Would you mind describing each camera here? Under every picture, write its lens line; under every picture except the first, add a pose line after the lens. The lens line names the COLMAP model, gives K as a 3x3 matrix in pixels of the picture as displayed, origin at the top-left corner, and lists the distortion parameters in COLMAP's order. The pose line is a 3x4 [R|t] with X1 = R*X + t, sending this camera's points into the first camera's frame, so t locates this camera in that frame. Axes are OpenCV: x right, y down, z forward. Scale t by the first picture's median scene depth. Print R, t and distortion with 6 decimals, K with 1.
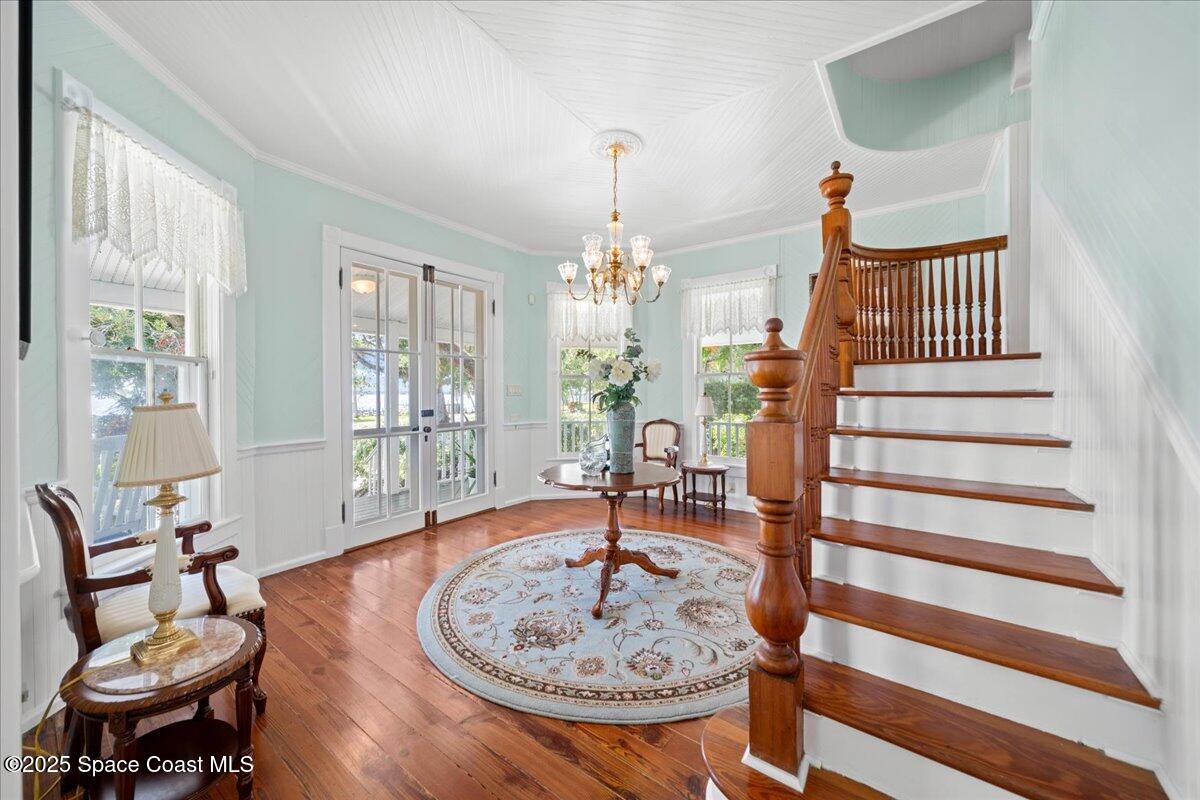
lens RADIAL K [[420.9, 0, 599.3], [0, 420.9, 390.6], [0, 0, 1]] dist [-0.000403, 0.000000]
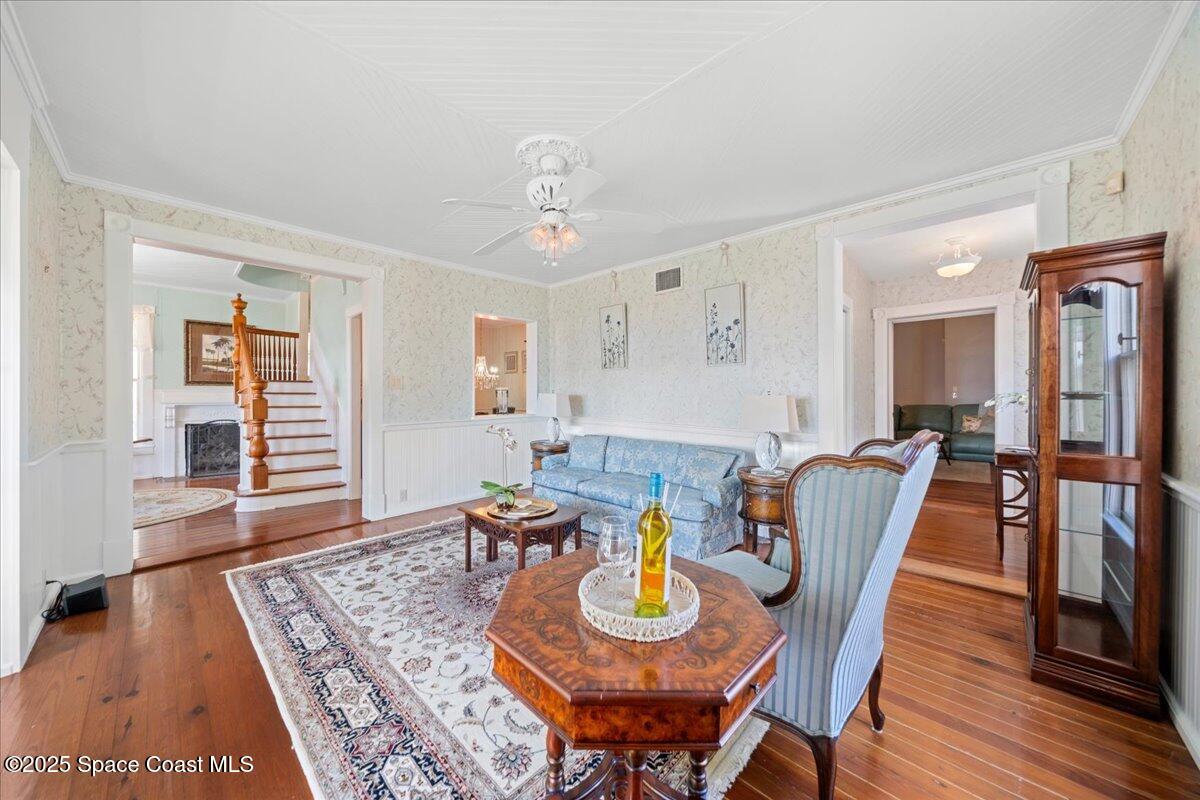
lens RADIAL K [[420.9, 0, 599.3], [0, 420.9, 390.6], [0, 0, 1]] dist [-0.000403, 0.000000]
pose [[0.121526, 0.009983, 0.992538, -1.120463], [0.002111, 0.999945, -0.010316, 0.012925], [-0.992586, 0.003349, 0.121498, -0.937348]]
